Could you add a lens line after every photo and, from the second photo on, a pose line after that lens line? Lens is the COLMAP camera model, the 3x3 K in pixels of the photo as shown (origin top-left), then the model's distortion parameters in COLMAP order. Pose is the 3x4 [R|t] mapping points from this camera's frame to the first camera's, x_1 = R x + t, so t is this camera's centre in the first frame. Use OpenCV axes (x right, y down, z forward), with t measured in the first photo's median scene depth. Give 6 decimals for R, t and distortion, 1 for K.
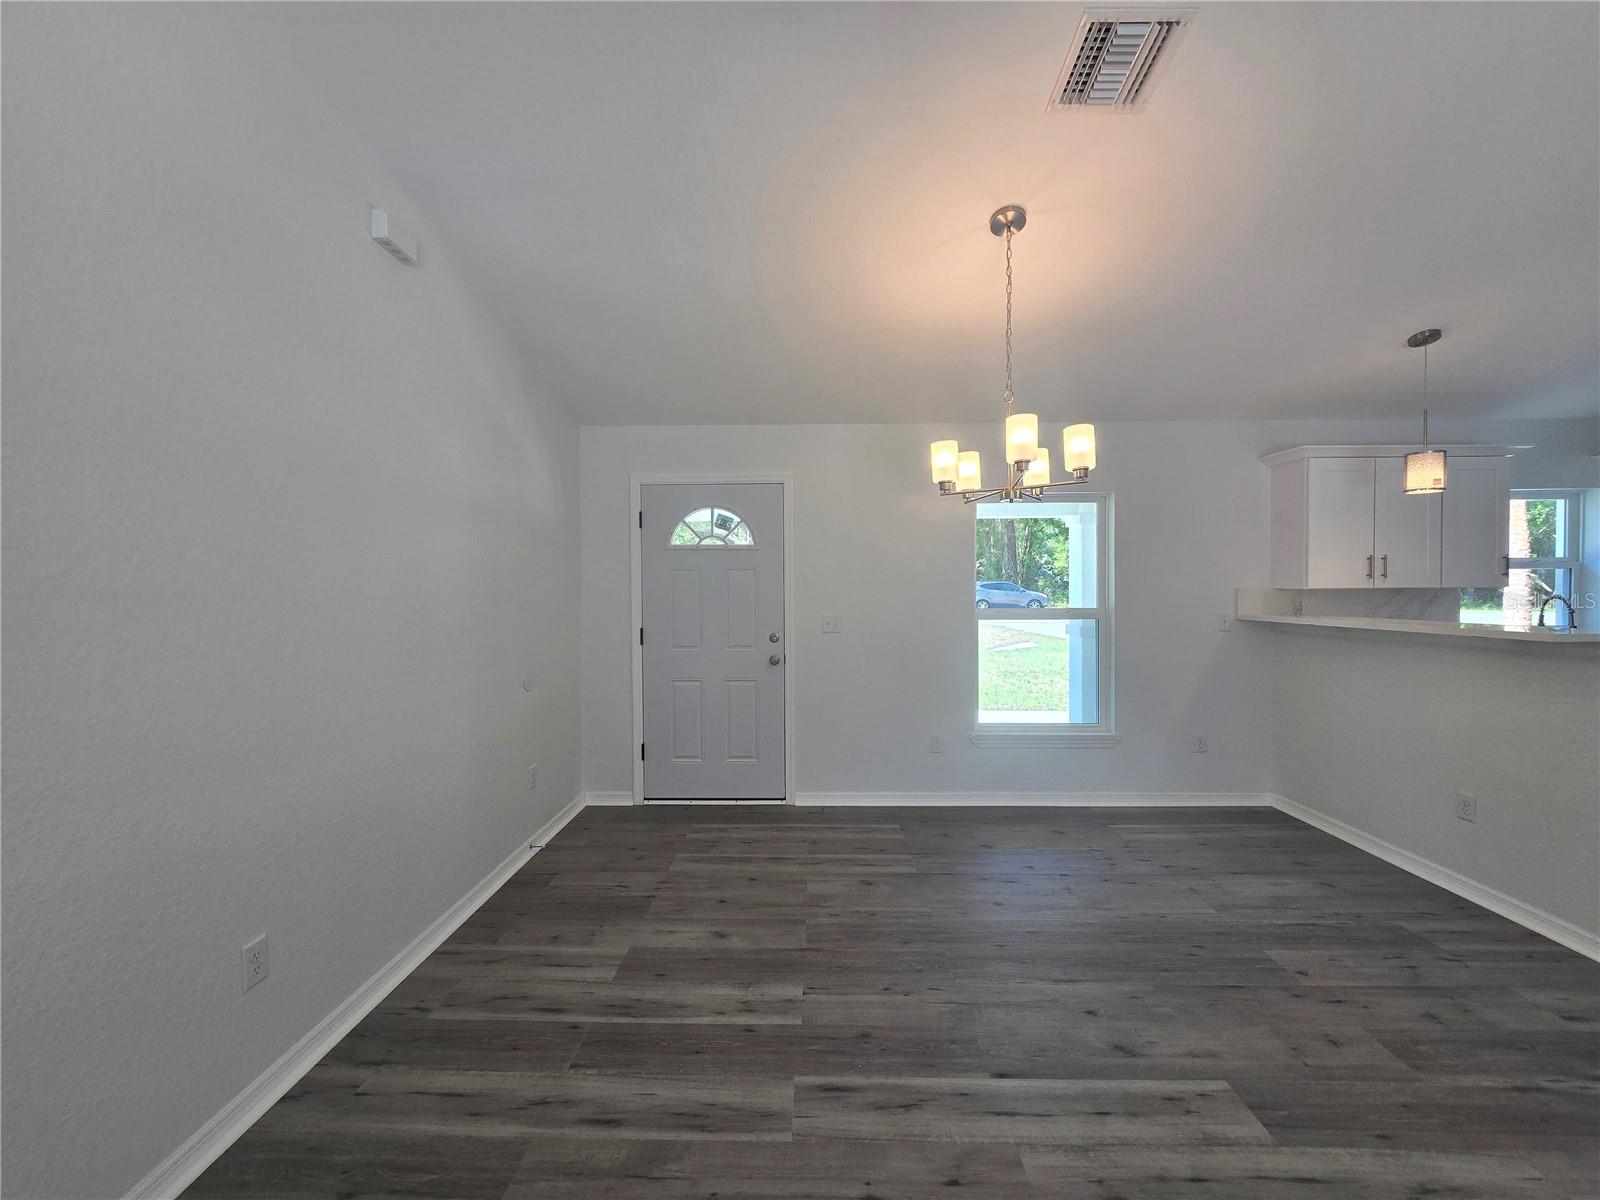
lens RADIAL K [[654.7, 0, 799.6], [0, 654.7, 594.6], [0, 0, 1]] dist [-0.003508, 0.000100]
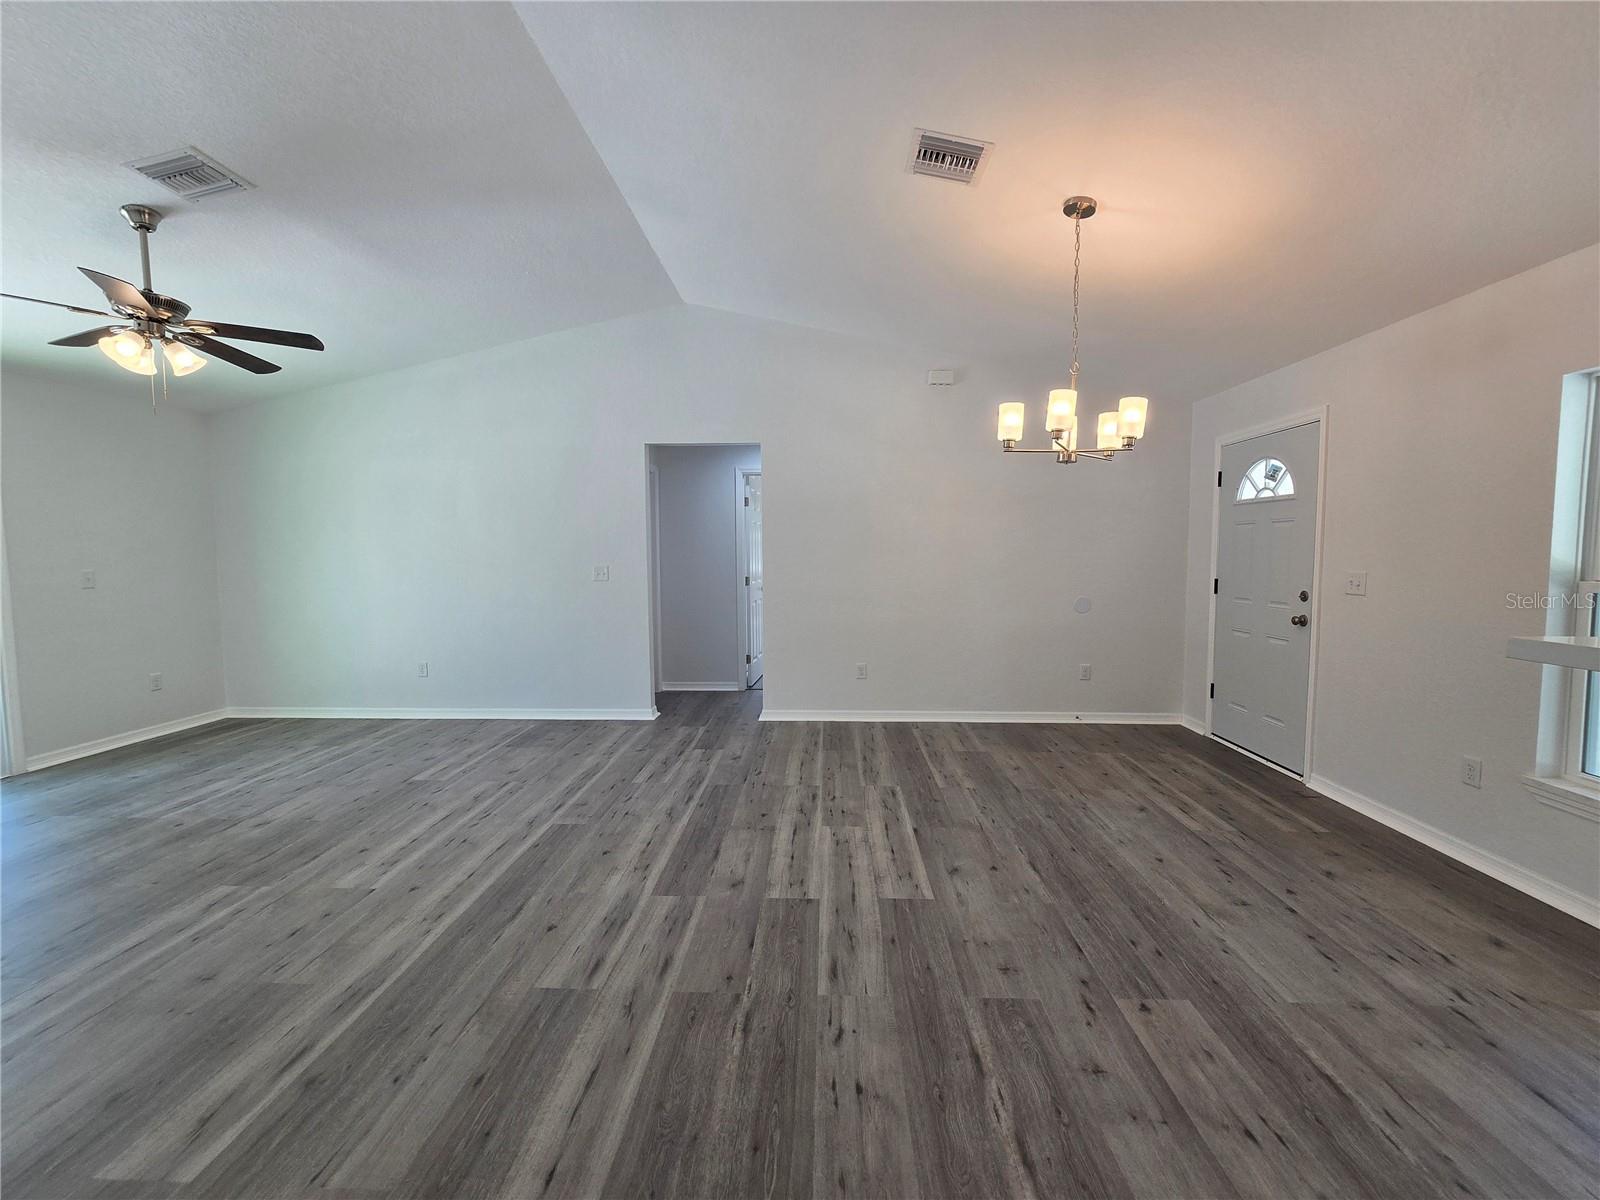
lens RADIAL K [[658.2, 0, 802.6], [0, 658.2, 593.9], [0, 0, 1]] dist [-0.003400, 0.000422]
pose [[-0.015377, 0.070902, -0.997365, 1.136974], [-0.009402, 0.997428, 0.071051, 0.006229], [0.999838, 0.010470, -0.014670, 0.421725]]
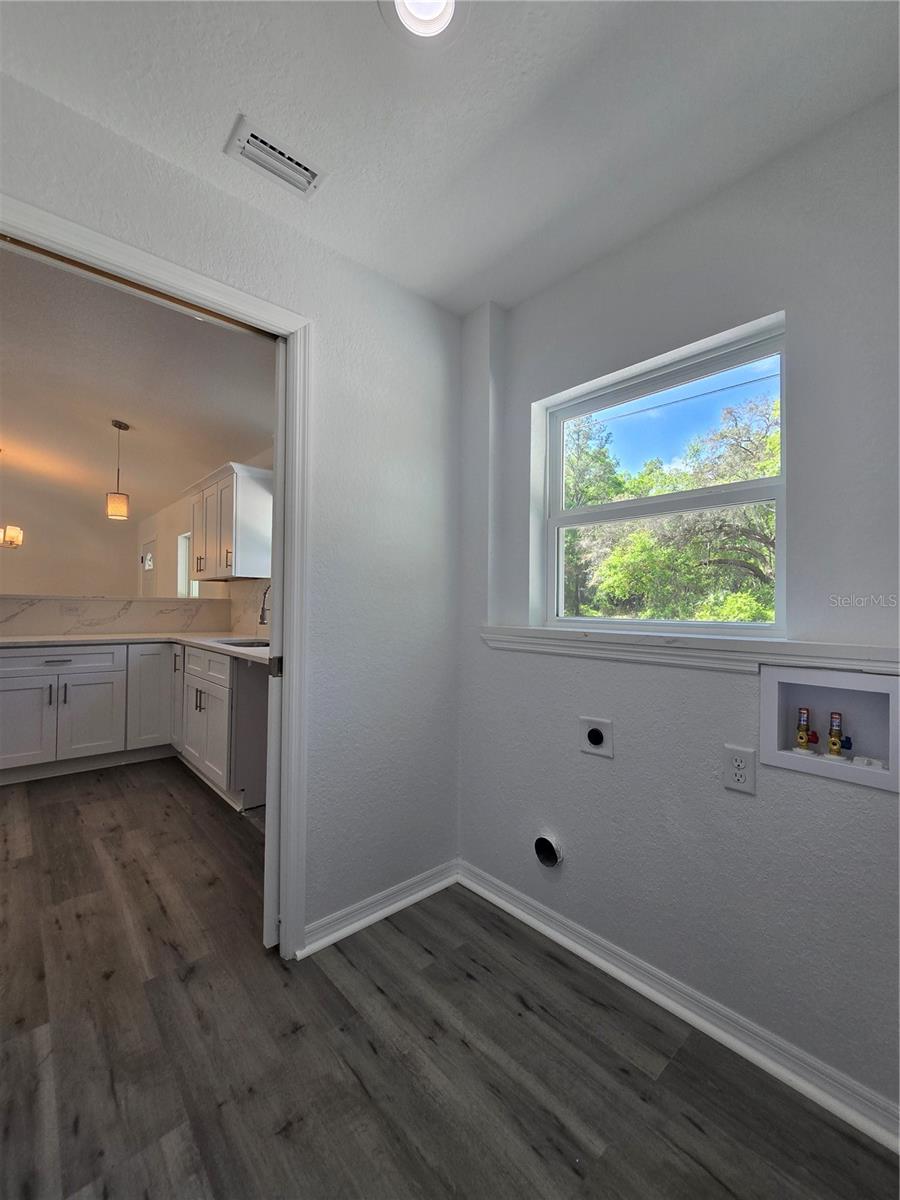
lens RADIAL K [[493.7, 0, 451.3], [0, 493.7, 602.7], [0, 0, 1]] dist [-0.003400, 0.000422]
pose [[0.683993, 0.008333, -0.729441, 2.446249], [-0.024605, 0.999629, -0.011653, 0.049443], [0.729074, 0.025918, 0.683944, 0.767942]]
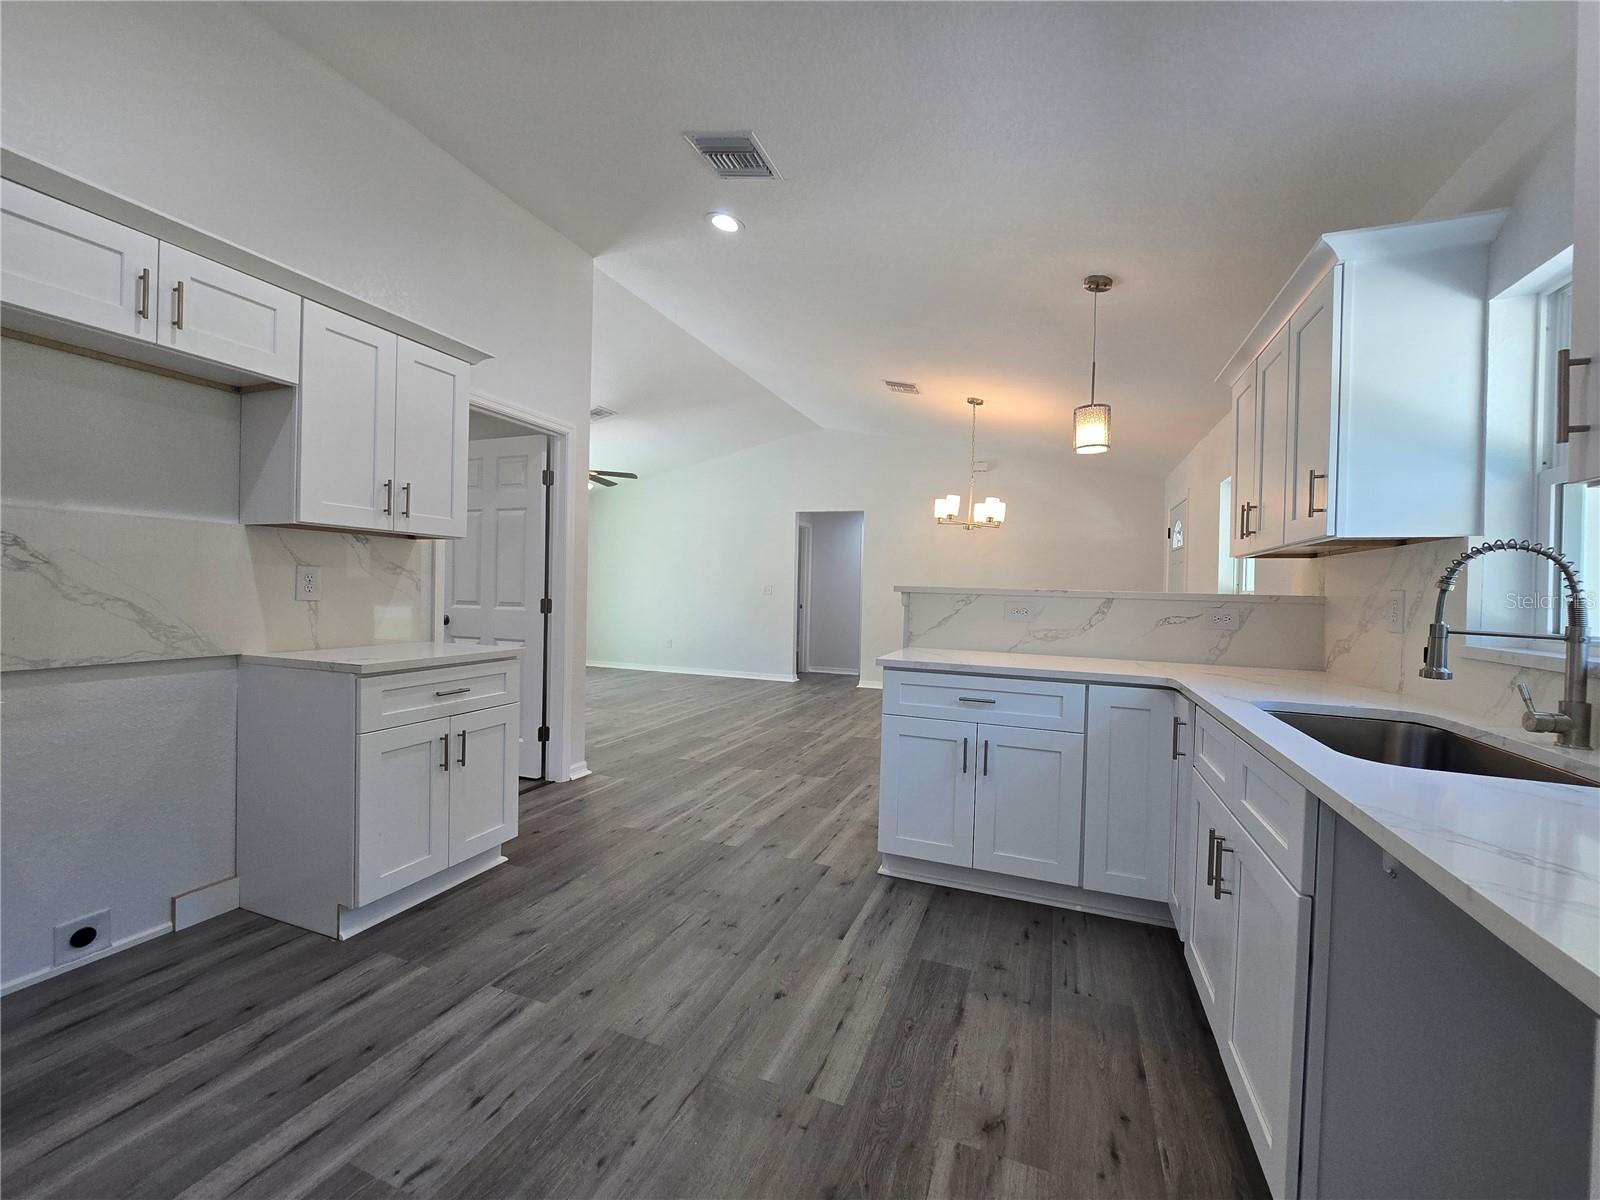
lens RADIAL K [[655.2, 0, 801.6], [0, 655.2, 596.4], [0, 0, 1]] dist [-0.004831, 0.000300]
pose [[-0.343544, 0.007235, -0.939109, 1.970740], [-0.035146, 0.999171, 0.020555, 0.043532], [0.938479, 0.040067, -0.343005, 0.940660]]
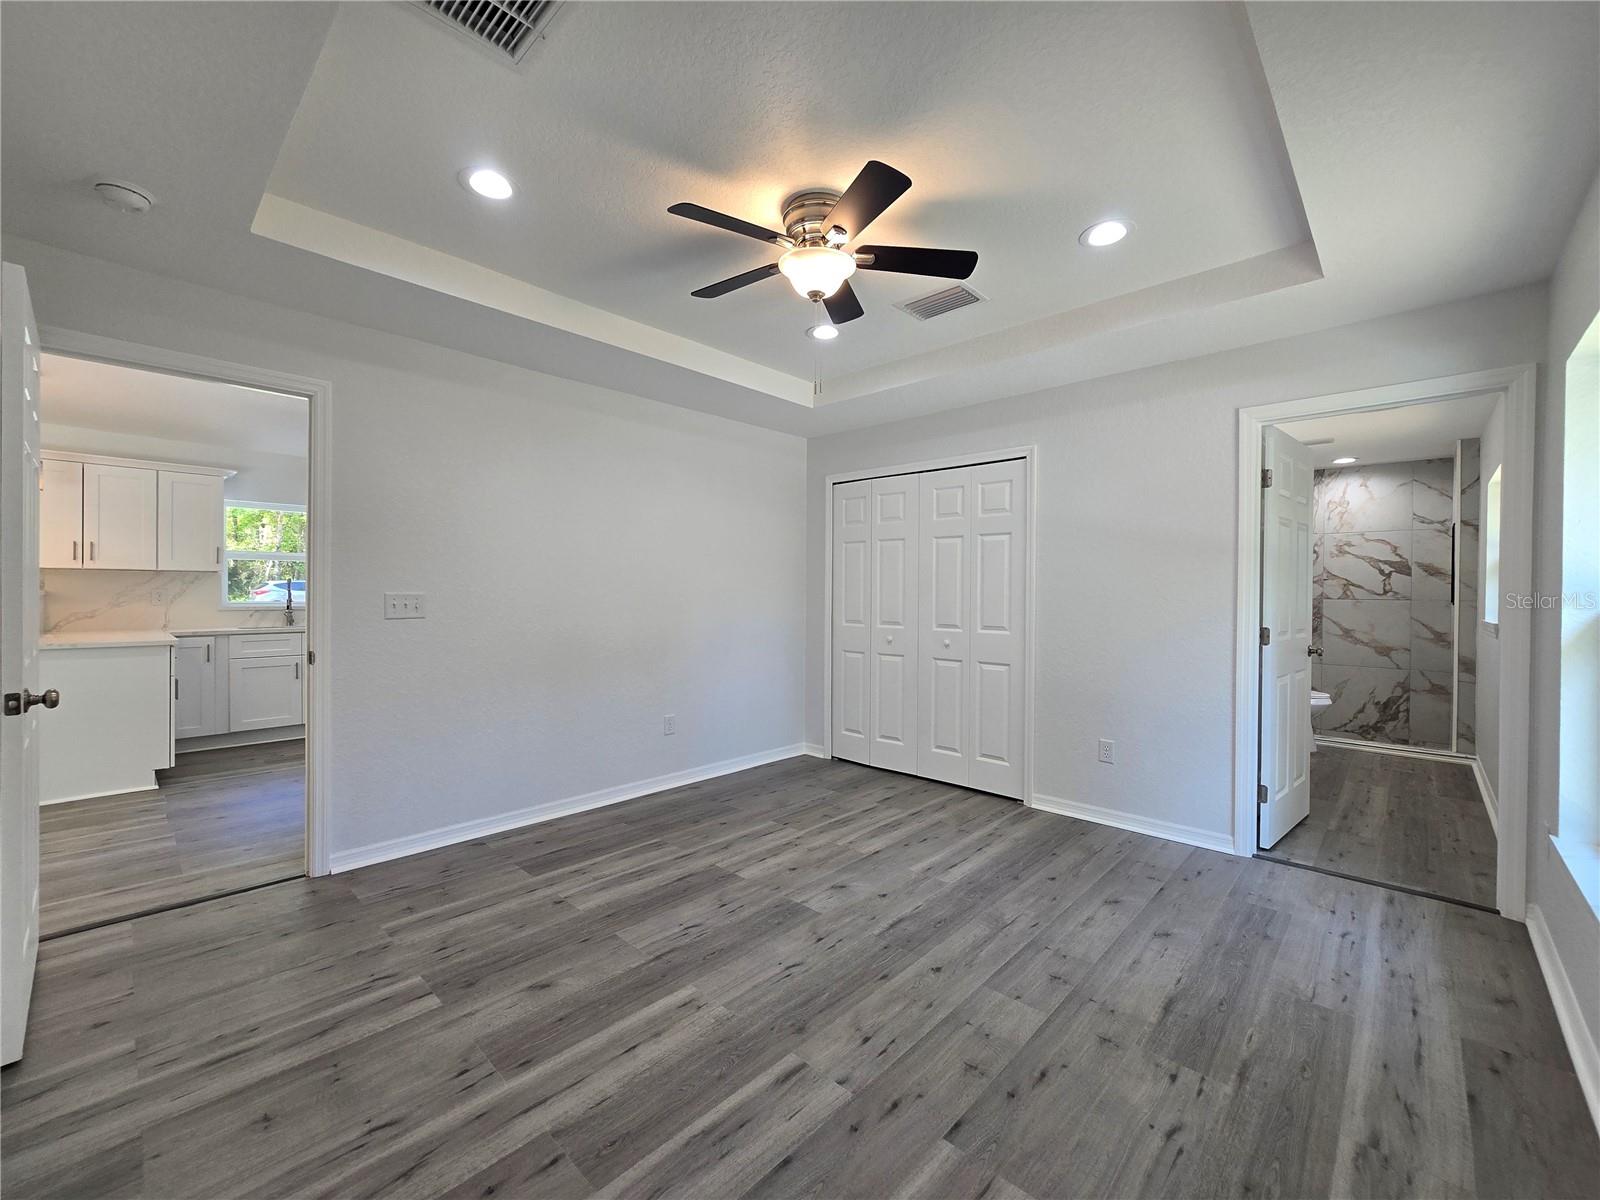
lens RADIAL K [[658.2, 0, 802.6], [0, 658.2, 593.9], [0, 0, 1]] dist [-0.003400, 0.000422]
pose [[0.668341, 0.007757, 0.743815, 1.021747], [-0.002056, 0.999961, -0.008581, 0.055342], [-0.743853, 0.004206, 0.668330, -1.003255]]
